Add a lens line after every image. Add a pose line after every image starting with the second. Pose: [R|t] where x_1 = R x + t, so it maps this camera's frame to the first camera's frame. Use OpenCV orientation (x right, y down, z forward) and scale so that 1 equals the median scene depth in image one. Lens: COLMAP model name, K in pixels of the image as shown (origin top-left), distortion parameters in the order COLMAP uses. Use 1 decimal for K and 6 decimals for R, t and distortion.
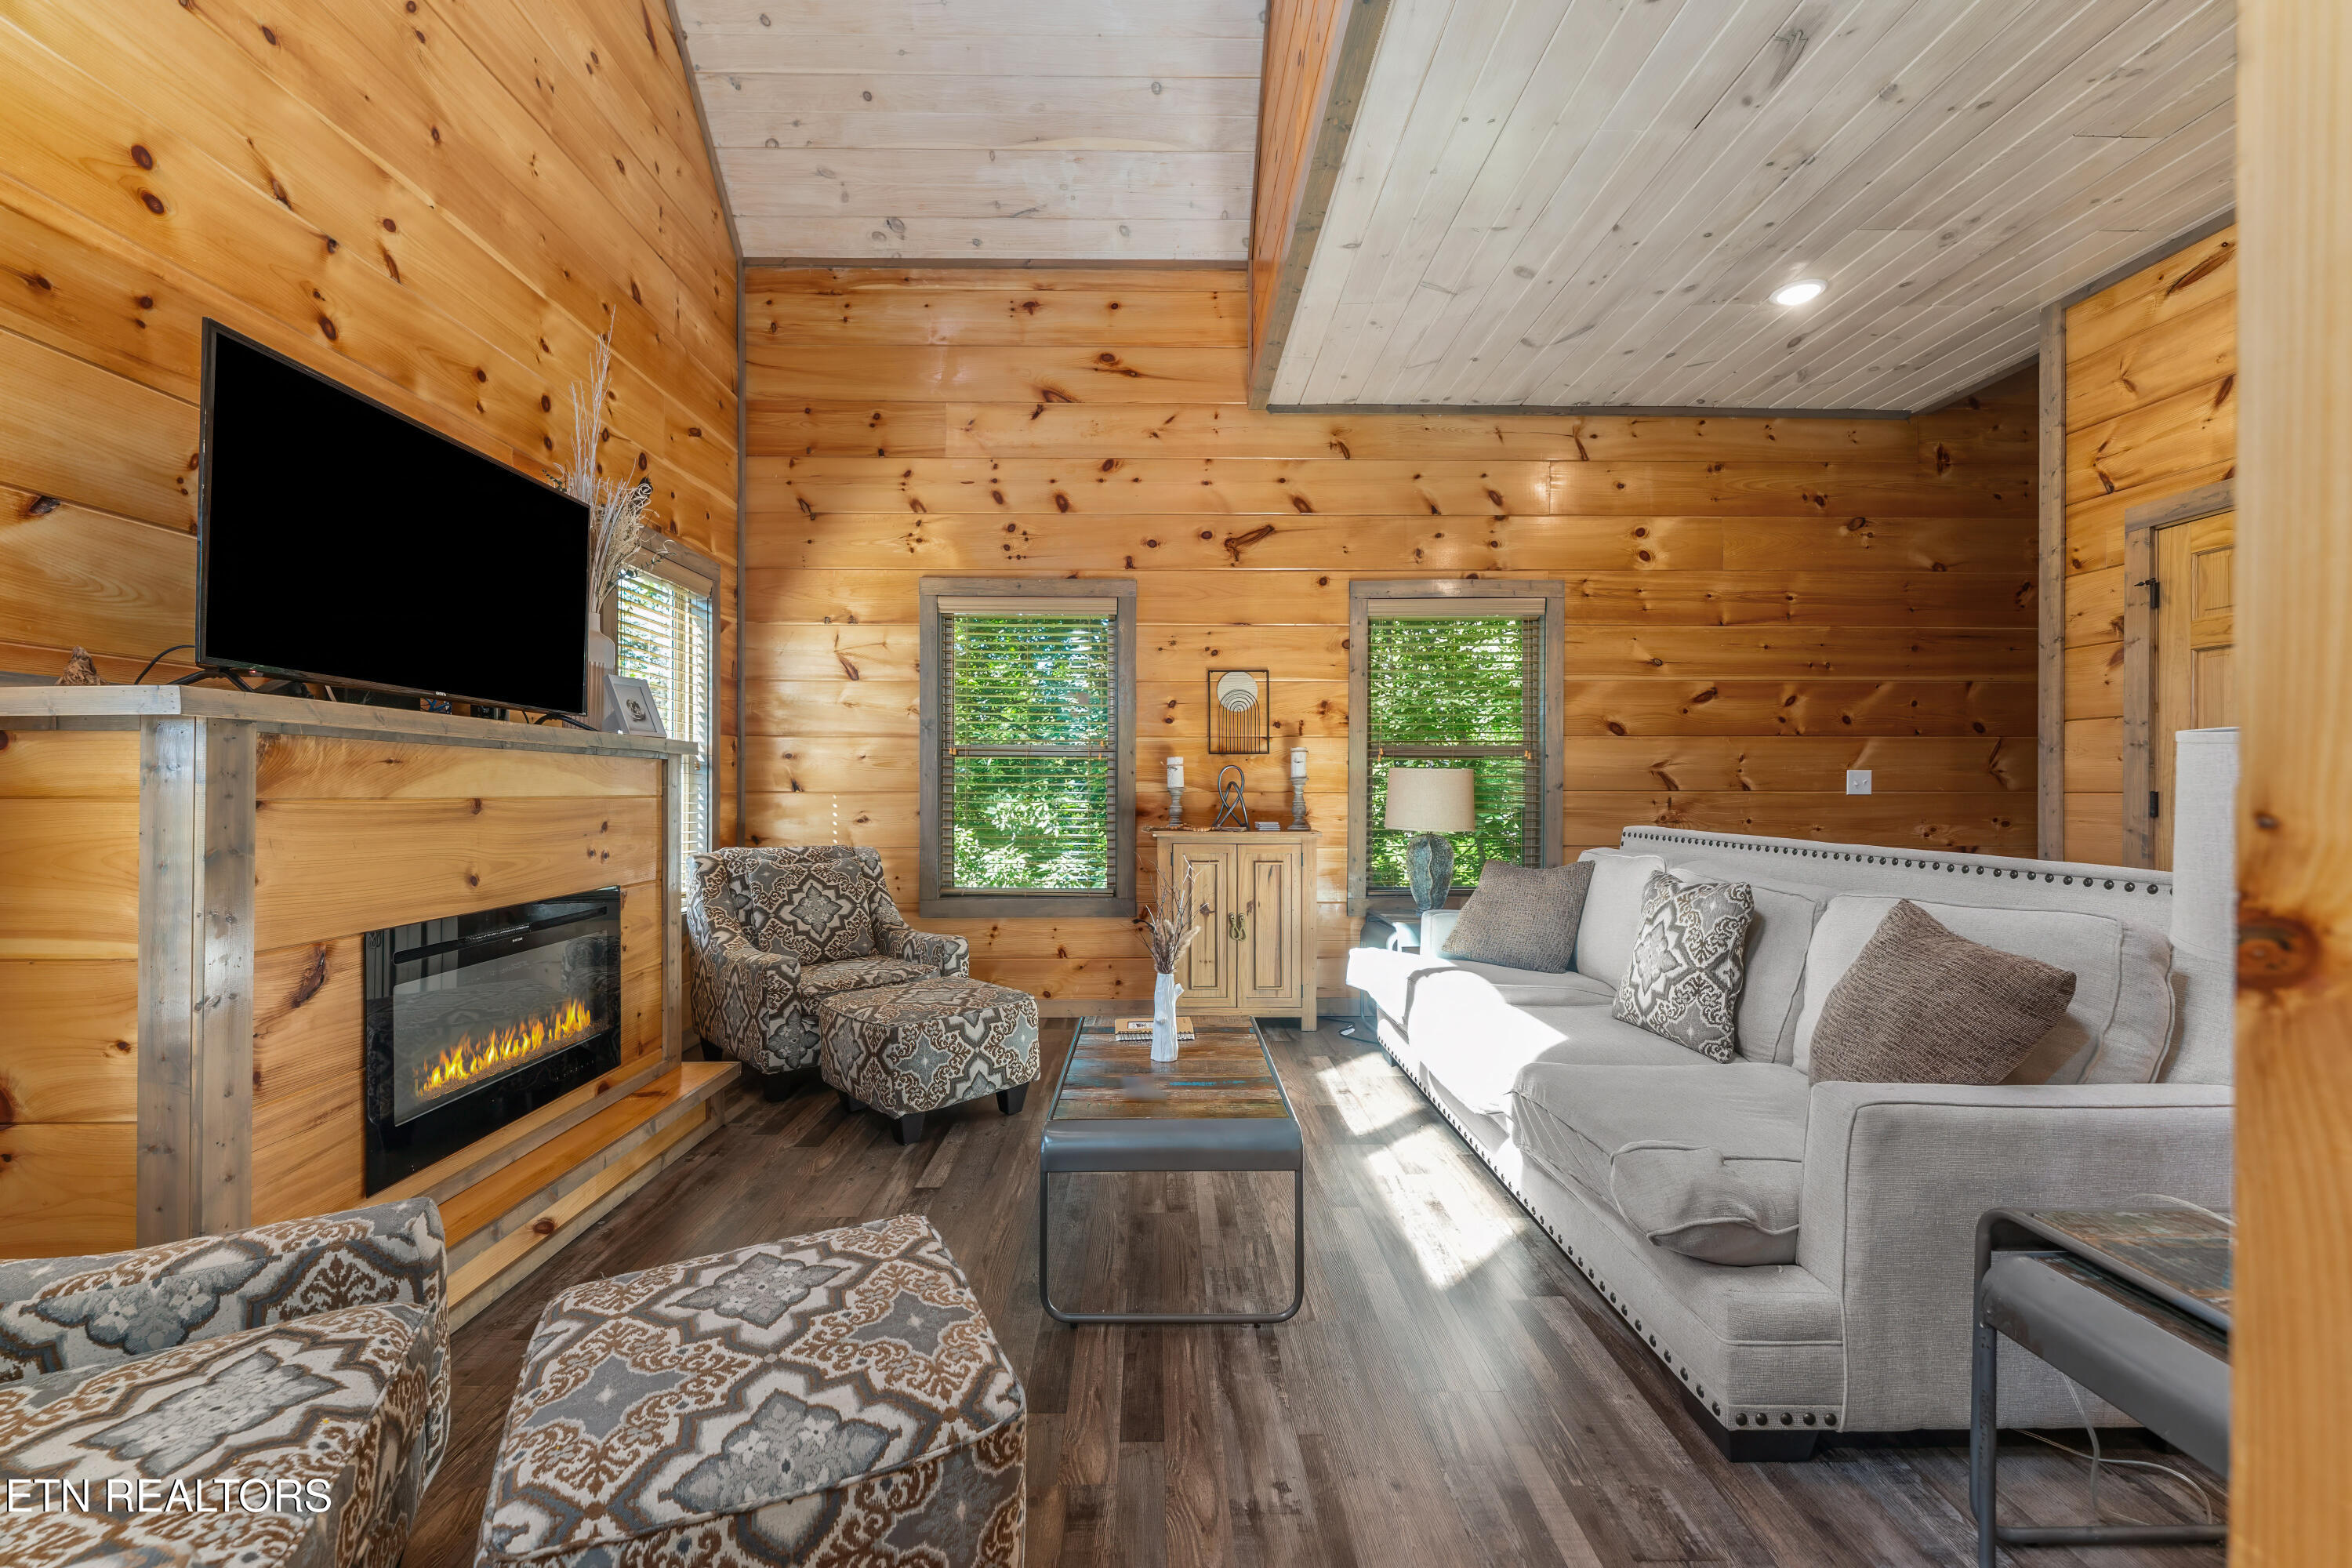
lens RADIAL K [[956.9, 0, 1160.5], [0, 956.9, 787.0], [0, 0, 1]] dist [-0.002006, -0.001166]
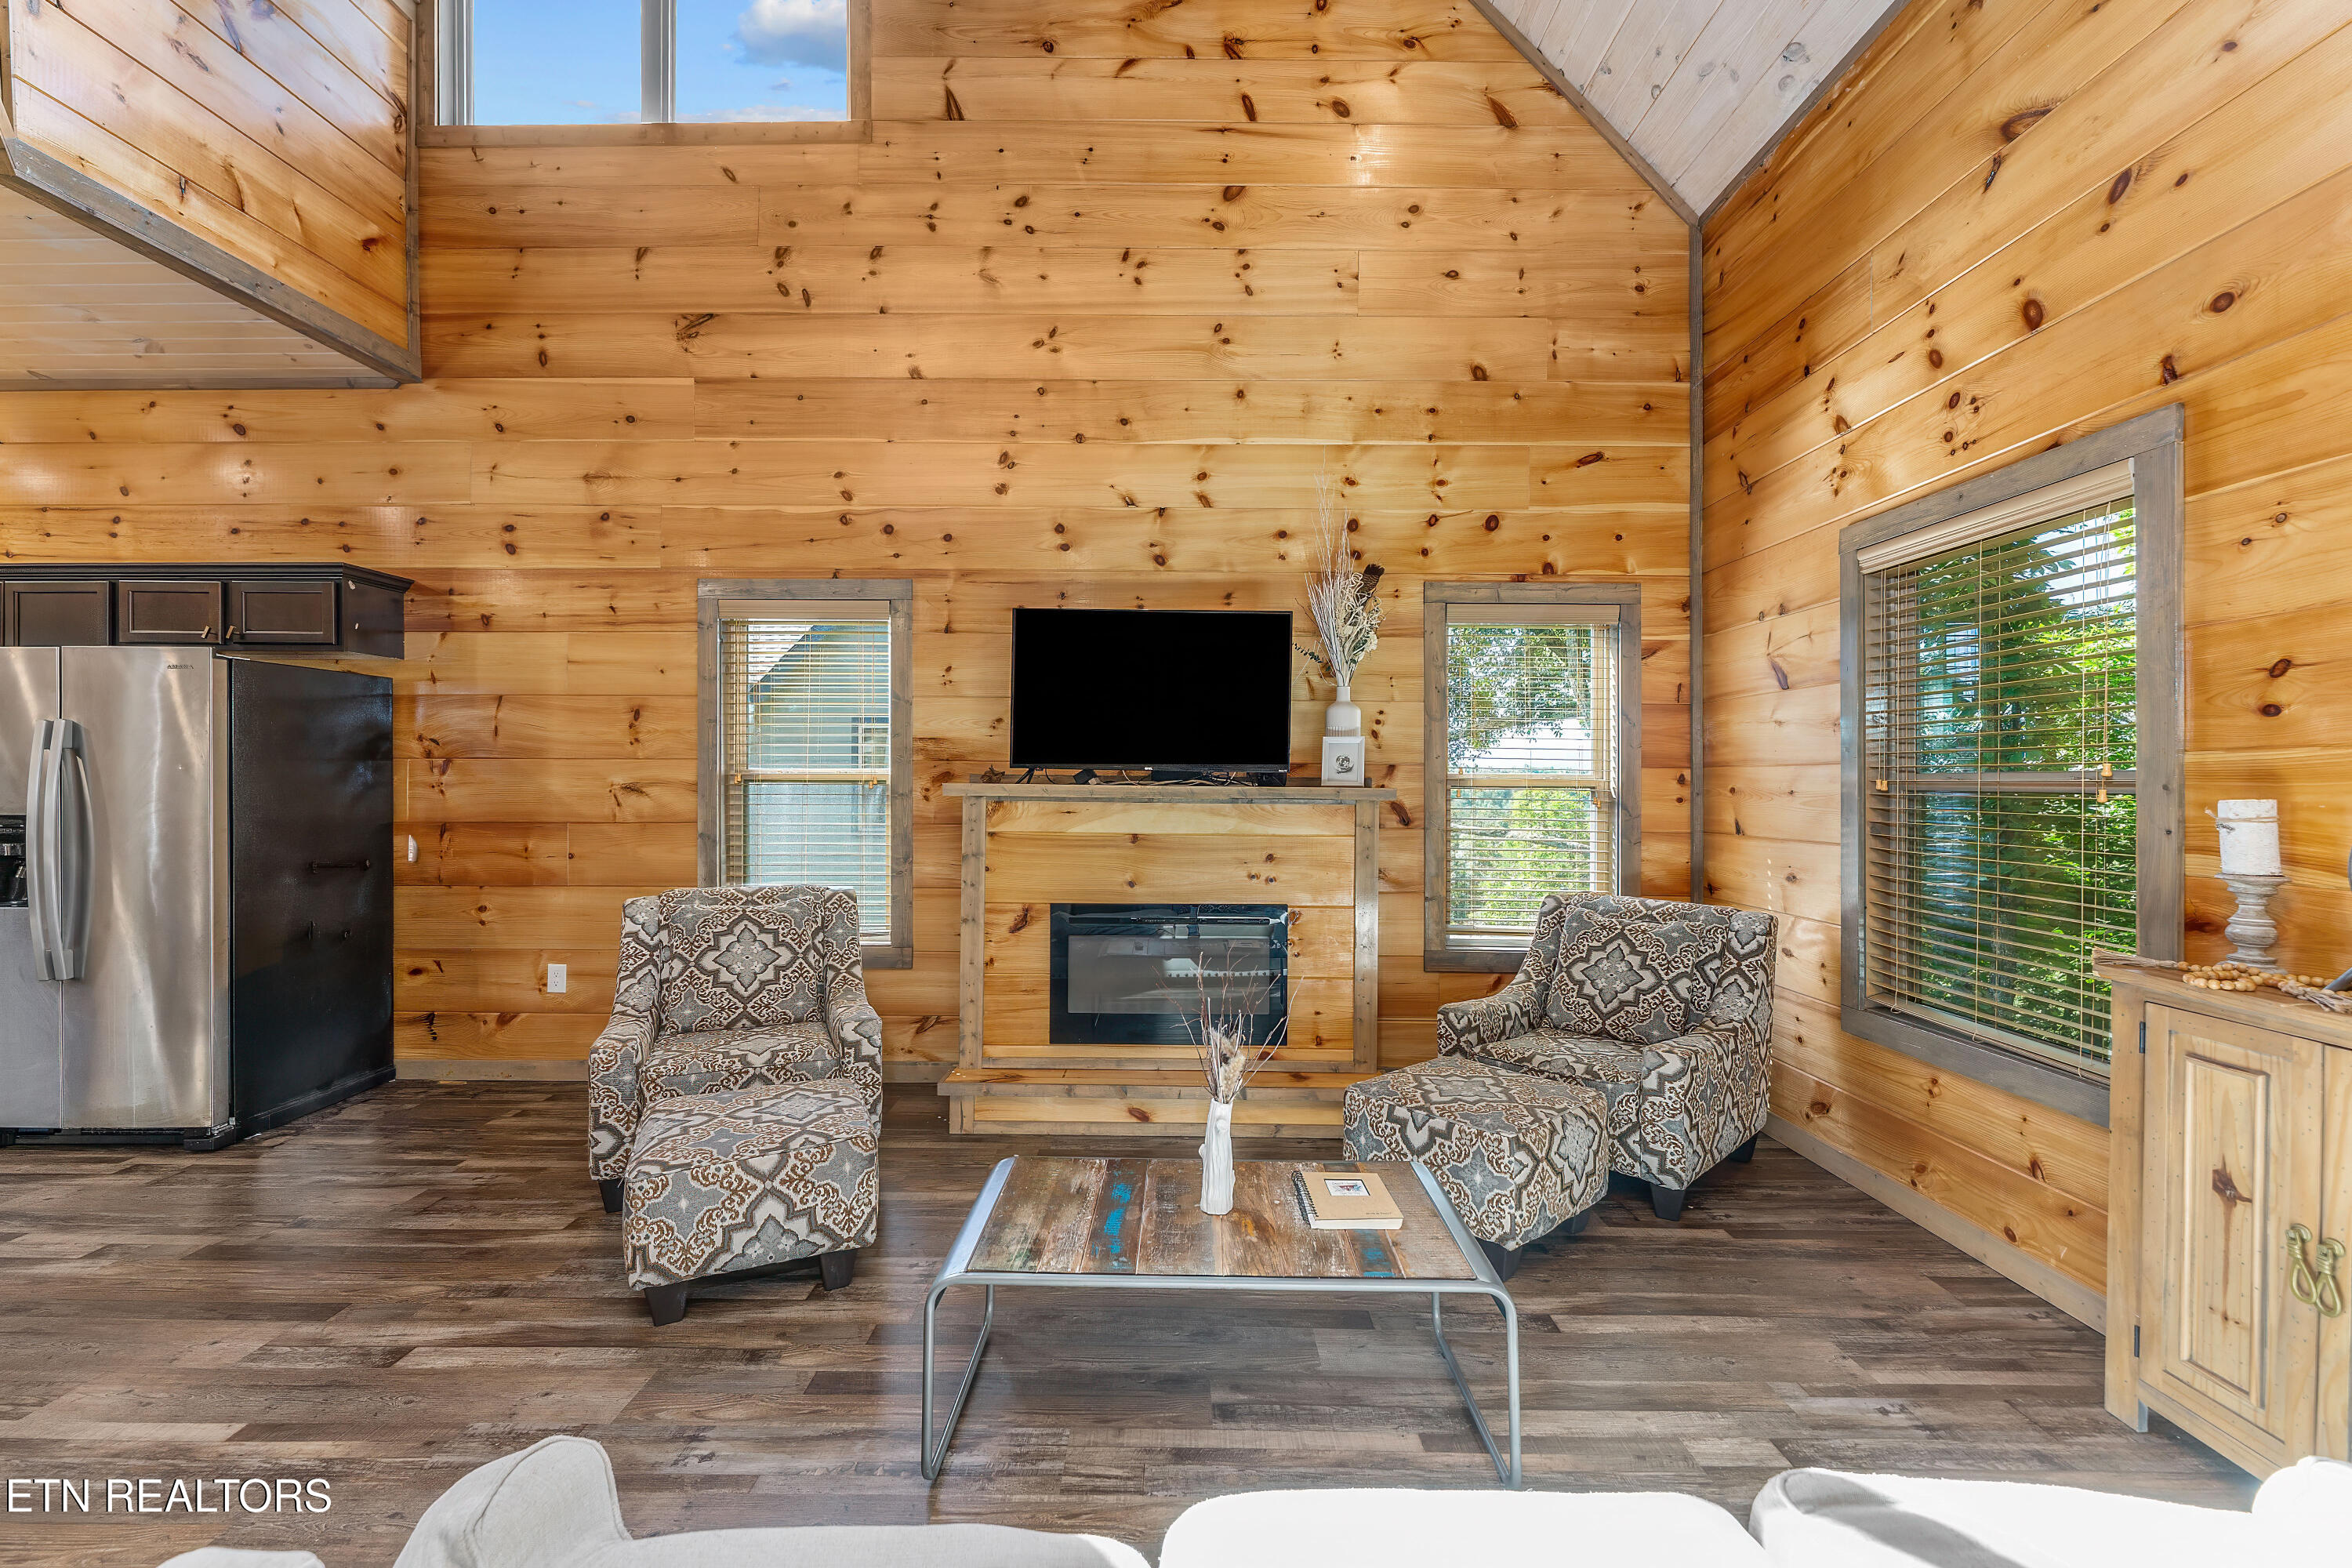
lens RADIAL K [[956.9, 0, 1186.7], [0, 956.9, 781.2], [0, 0, 1]] dist [-0.002006, -0.001166]
pose [[-0.033453, -0.001933, -0.999438, 0.504343], [-0.004499, 0.999988, -0.001783, -0.041851], [0.999430, 0.004437, -0.033461, 0.636468]]
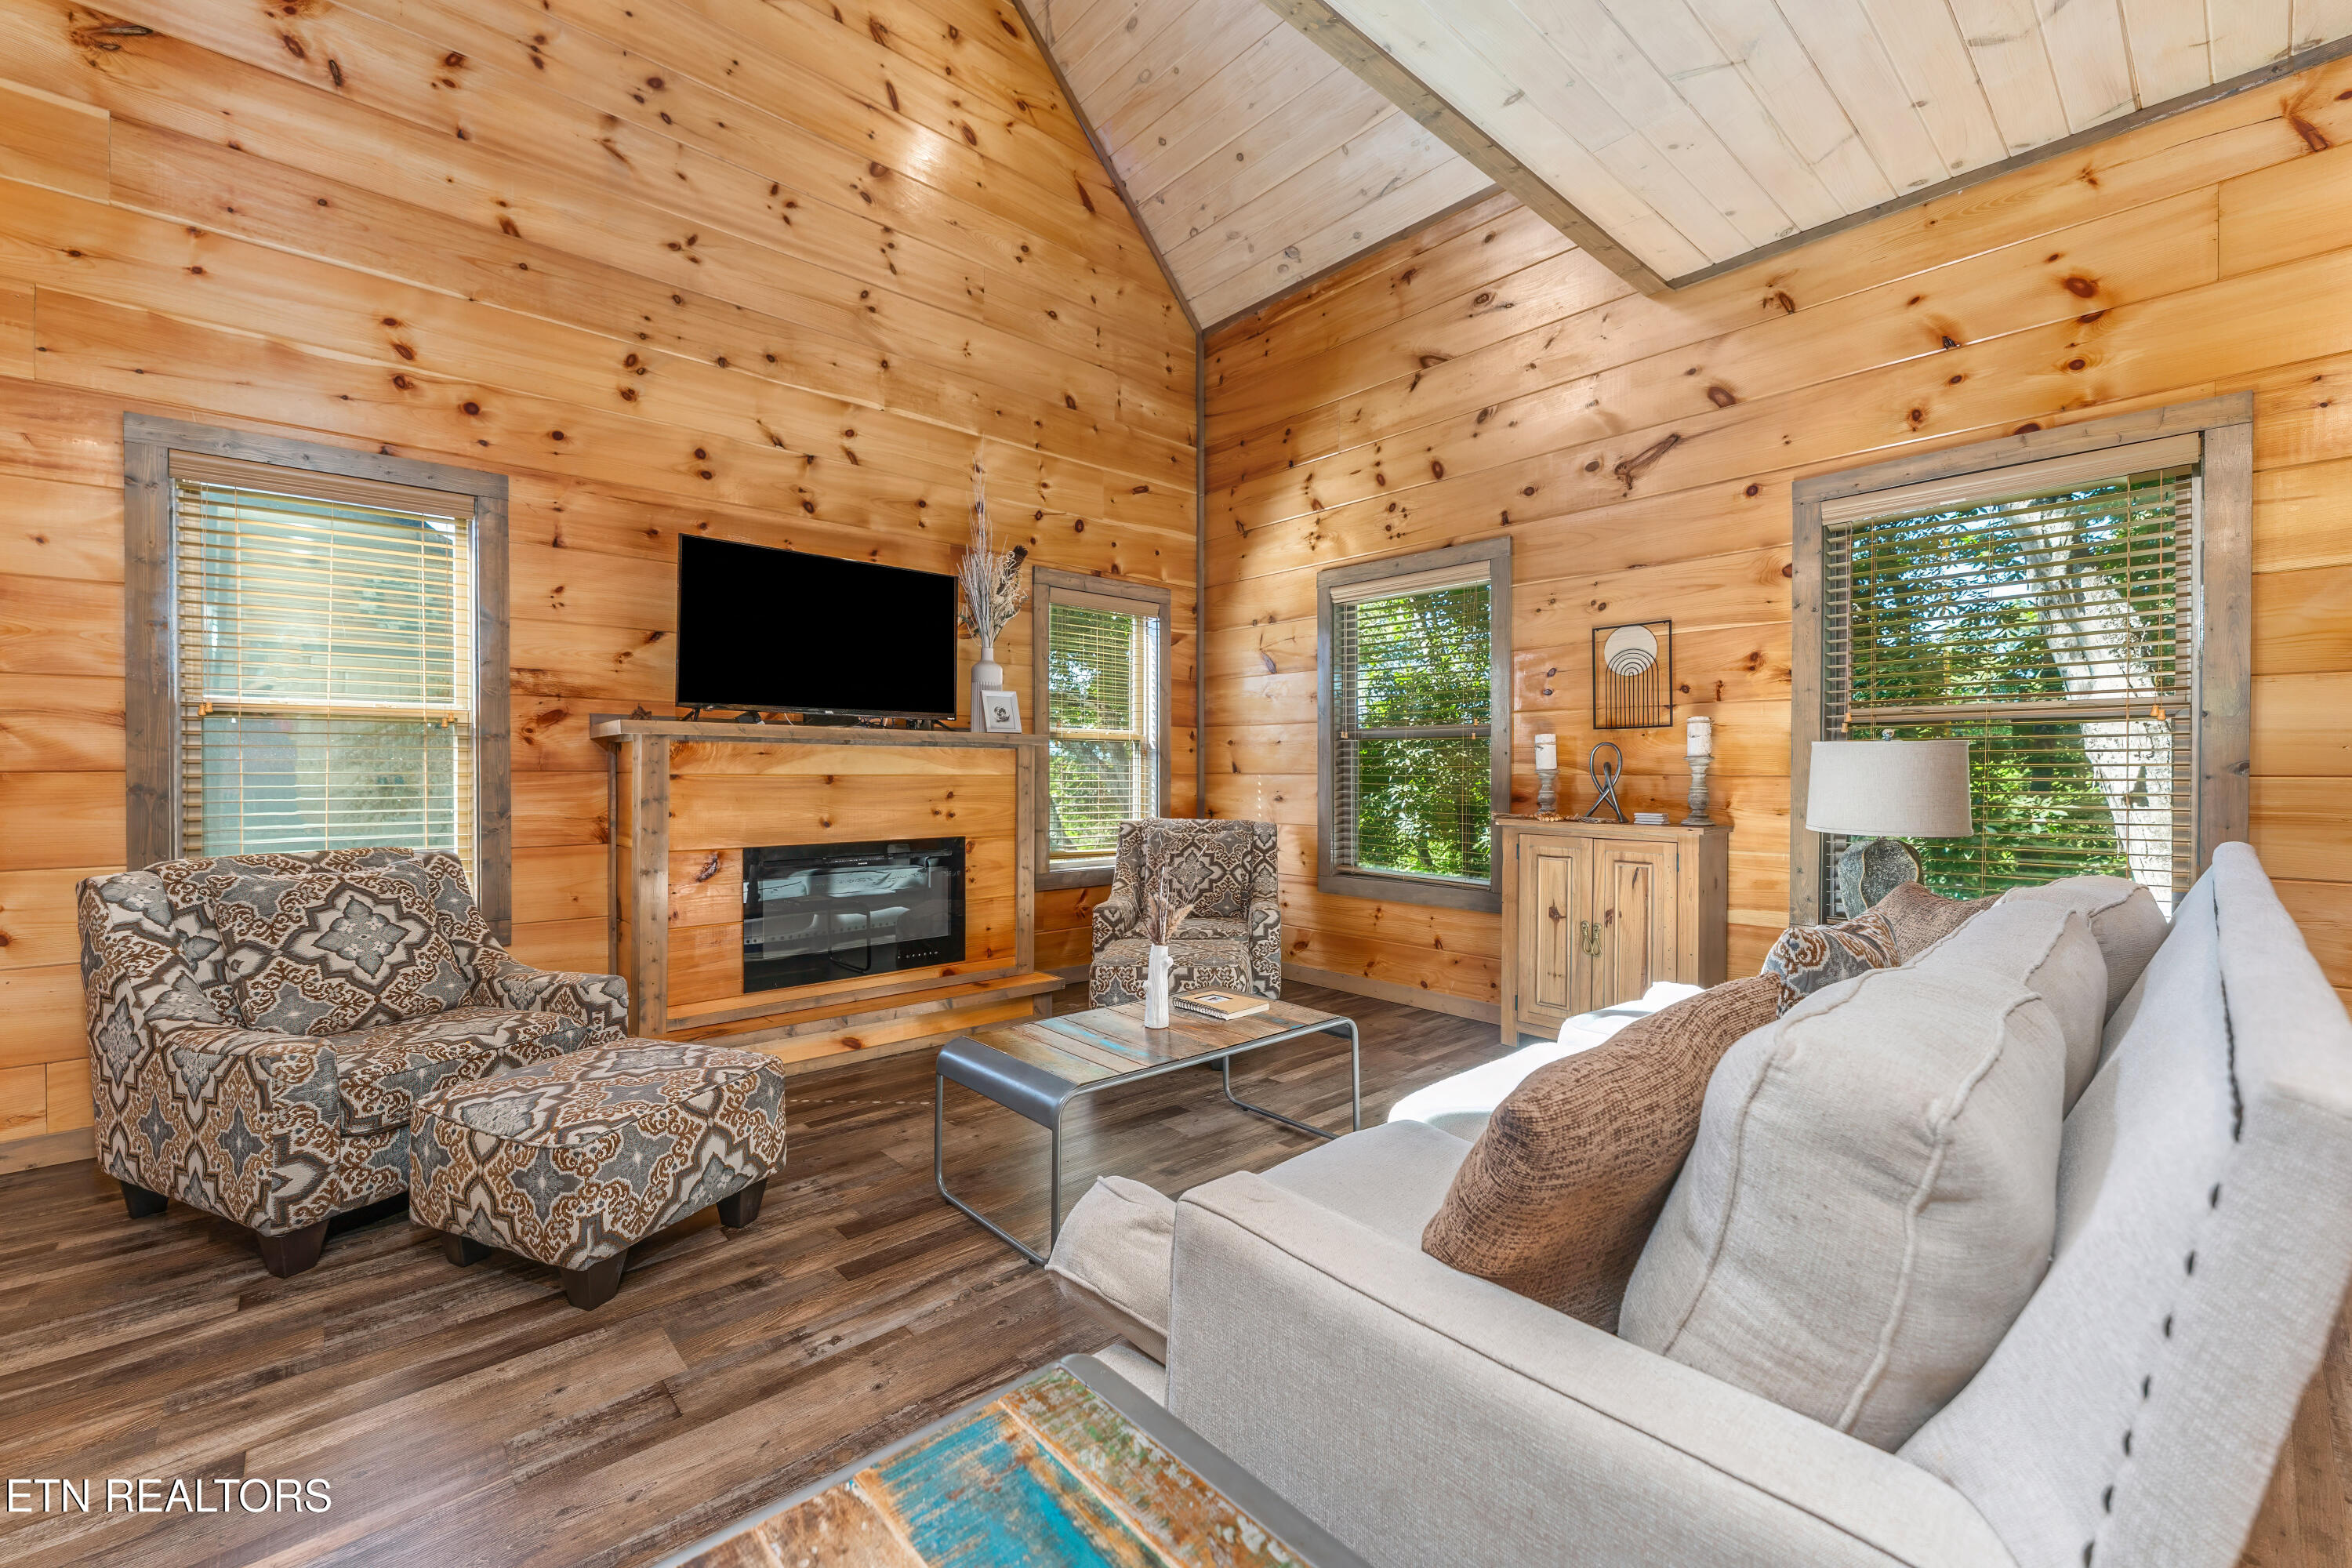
lens RADIAL K [[956.9, 0, 1169.6], [0, 956.9, 775.0], [0, 0, 1]] dist [-0.002006, -0.001166]
pose [[0.646544, 0.004759, -0.762861, 0.519181], [-0.001154, 0.999985, 0.005261, 0.001455], [0.762875, -0.002521, 0.646541, 0.210164]]
